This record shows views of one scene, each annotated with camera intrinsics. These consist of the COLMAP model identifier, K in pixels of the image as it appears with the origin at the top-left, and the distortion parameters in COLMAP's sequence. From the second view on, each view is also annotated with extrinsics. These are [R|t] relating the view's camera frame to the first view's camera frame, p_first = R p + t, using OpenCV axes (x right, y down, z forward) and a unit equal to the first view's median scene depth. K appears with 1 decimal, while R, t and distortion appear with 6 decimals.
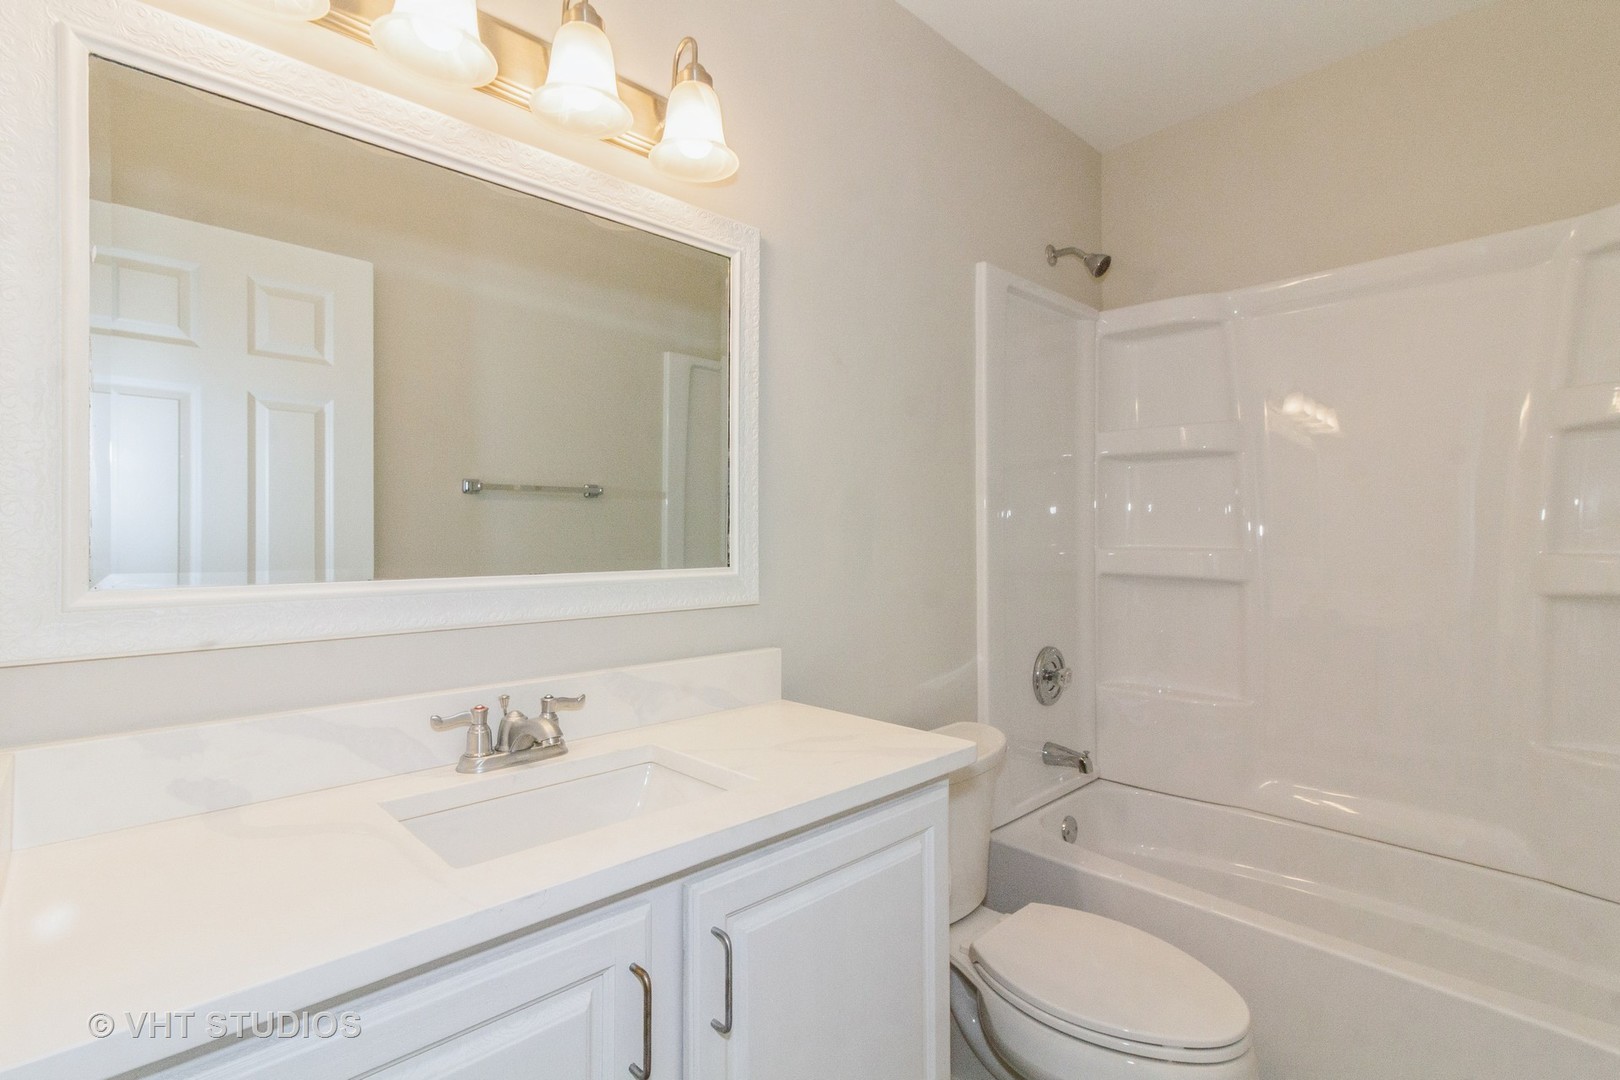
lens RADIAL K [[793.7, 0, 810.0], [0, 793.7, 540.0], [0, 0, 1]] dist [-0.000347, -0.000073]
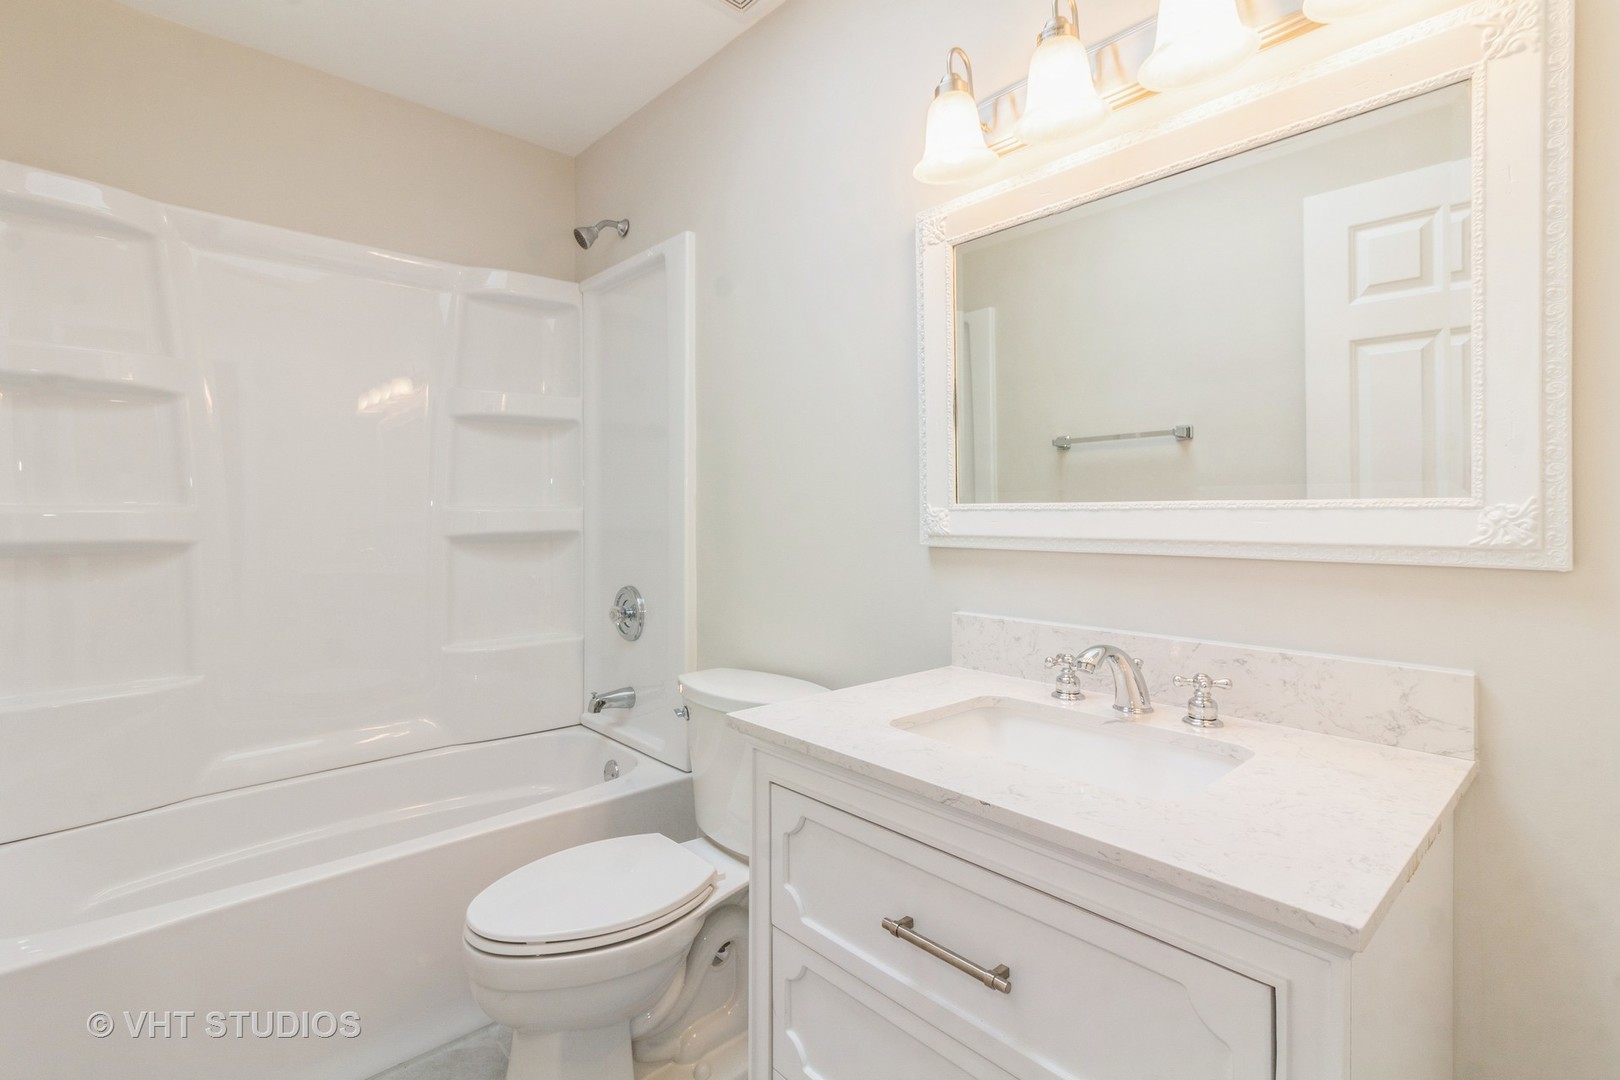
lens RADIAL K [[771.1, 0, 810.4], [0, 771.1, 505.1], [0, 0, 1]] dist [-0.000871, -0.000225]
pose [[0.062314, 0.001958, 0.998055, -0.327457], [-0.002621, 0.999995, -0.001798, 0.012626], [-0.998053, -0.002503, 0.062319, 0.320186]]
